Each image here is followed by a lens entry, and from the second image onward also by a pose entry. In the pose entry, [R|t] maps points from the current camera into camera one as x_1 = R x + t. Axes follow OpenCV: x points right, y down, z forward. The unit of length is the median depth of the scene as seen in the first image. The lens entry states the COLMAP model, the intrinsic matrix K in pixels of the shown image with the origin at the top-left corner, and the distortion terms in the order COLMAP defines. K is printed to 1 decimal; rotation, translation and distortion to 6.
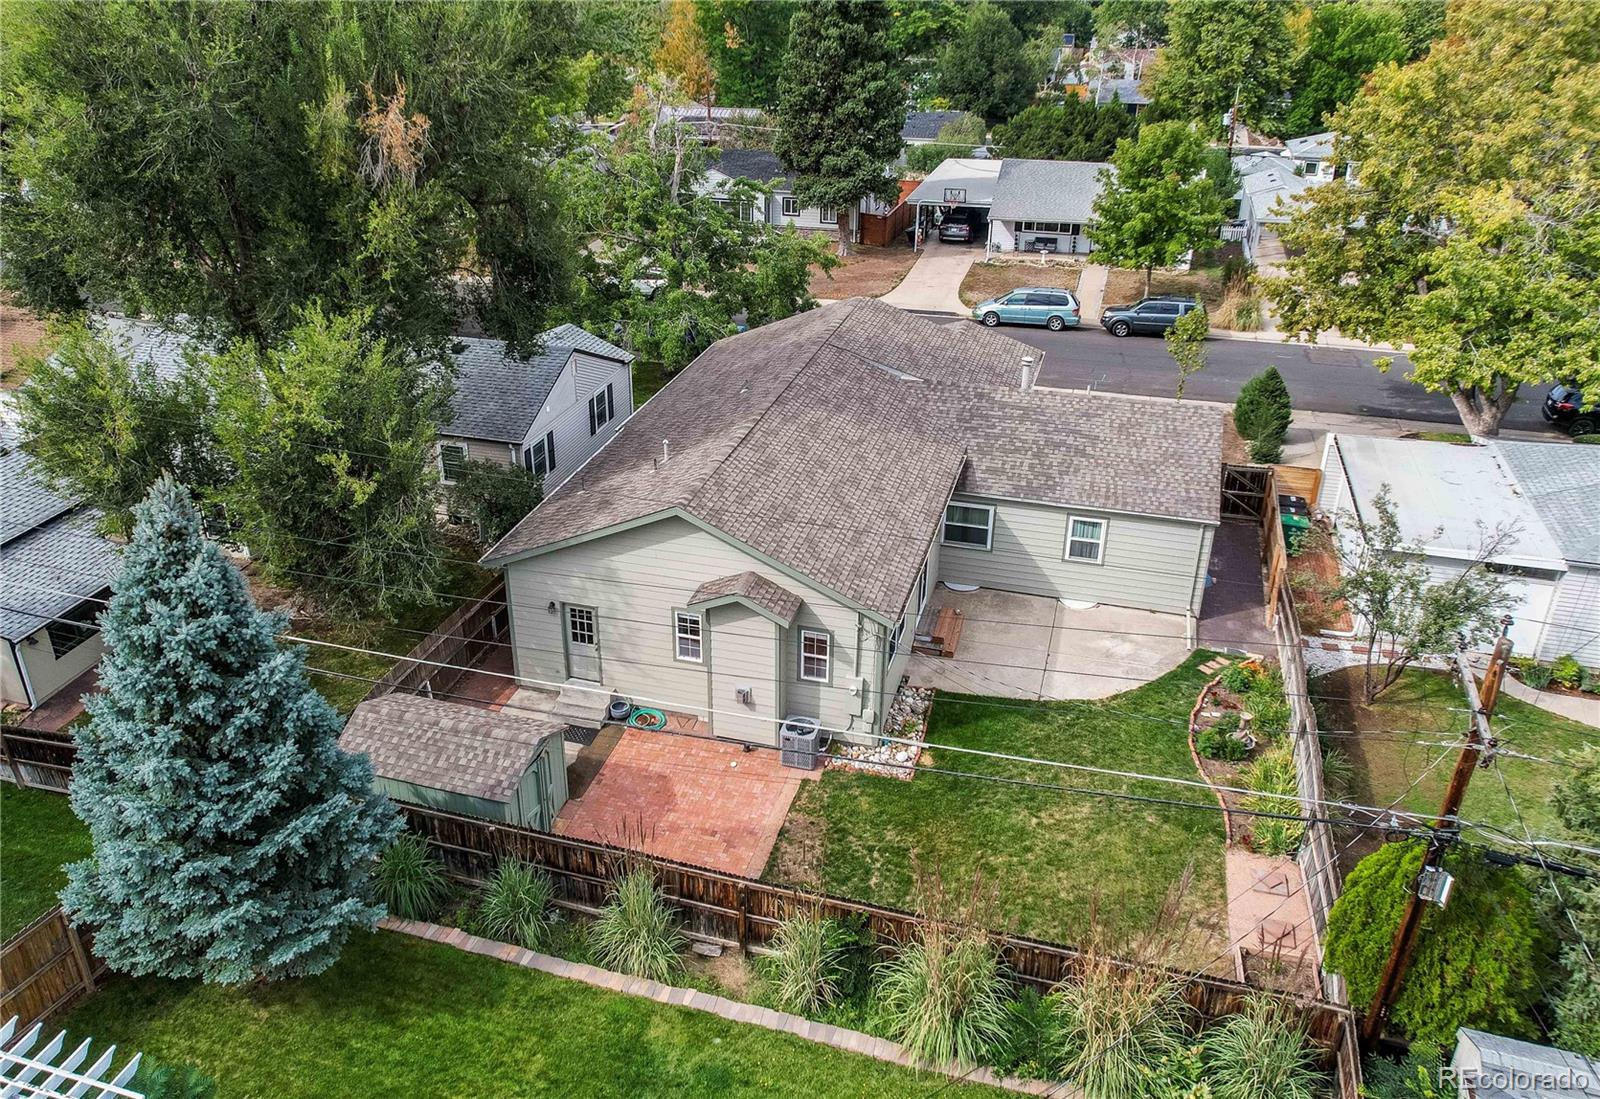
lens RADIAL K [[1229.0, 0, 793.6], [0, 1229.0, 554.5], [0, 0, 1]] dist [-0.056025, 0.059792]
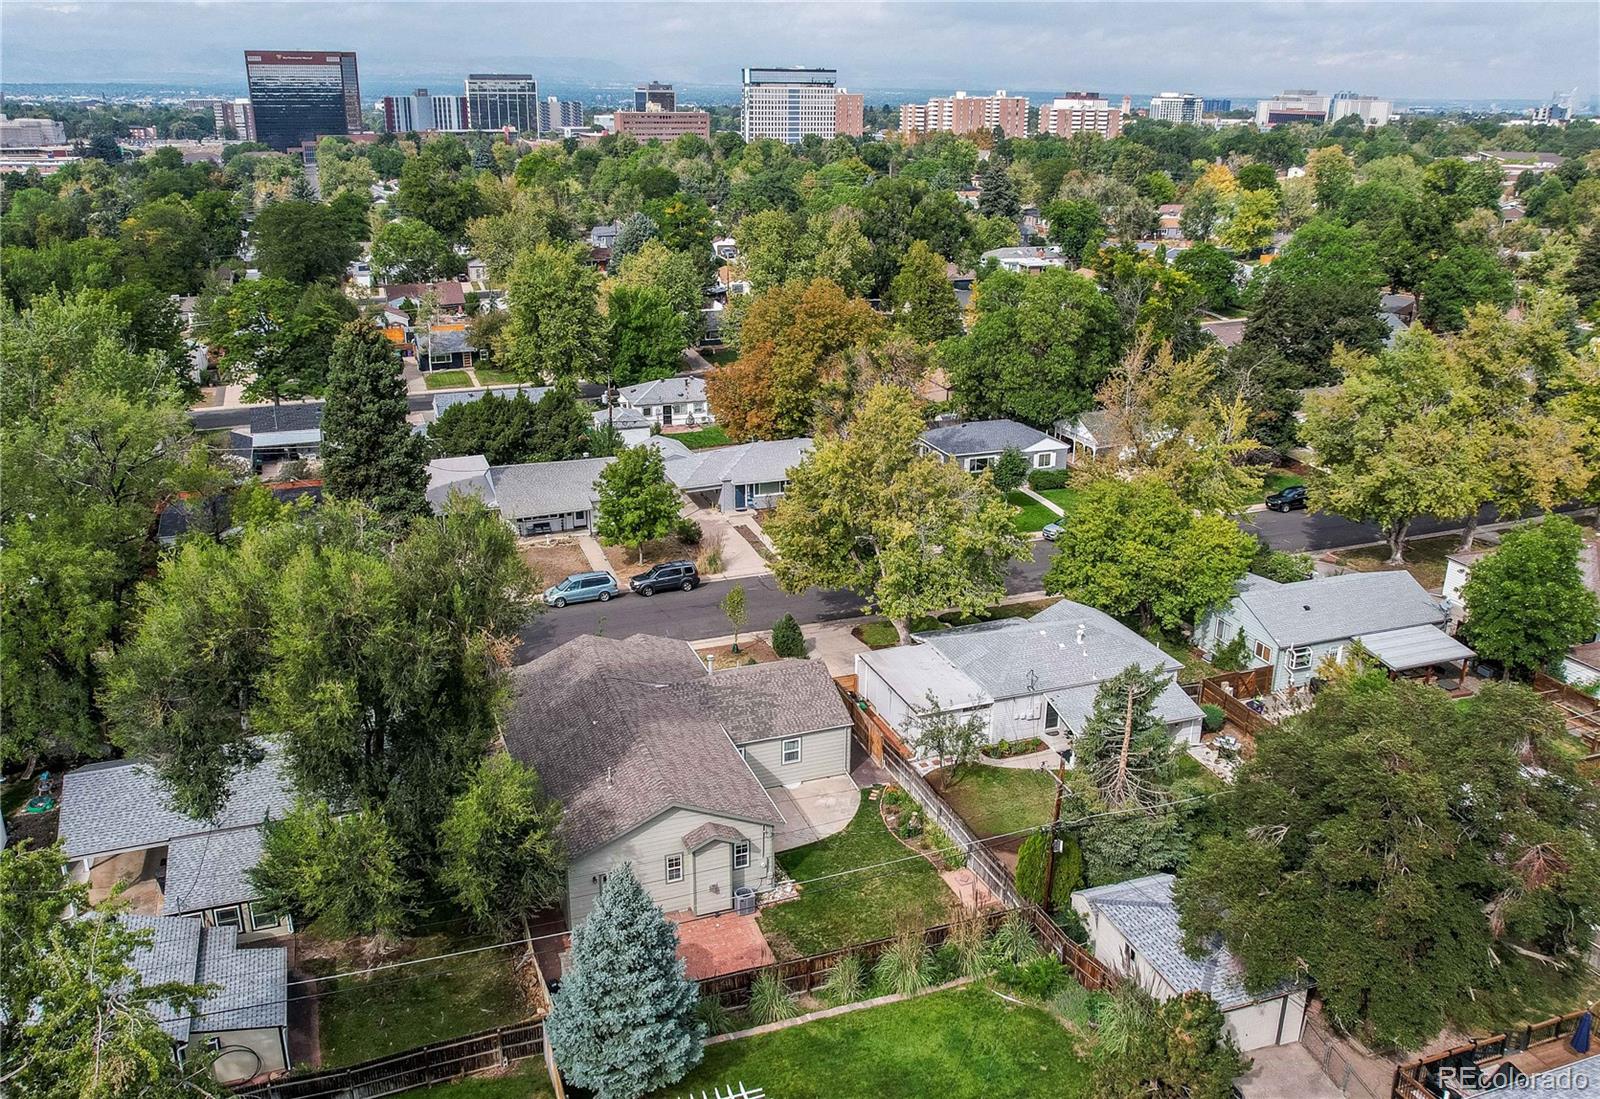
lens RADIAL K [[1256.8, 0, 858.4], [0, 1256.8, 549.6], [0, 0, 1]] dist [-0.031670, 0.006691]
pose [[0.767144, -0.194214, 0.611368, -0.853534], [0.255916, 0.966597, -0.014063, -0.274654], [-0.588215, 0.167247, 0.791221, -0.675448]]
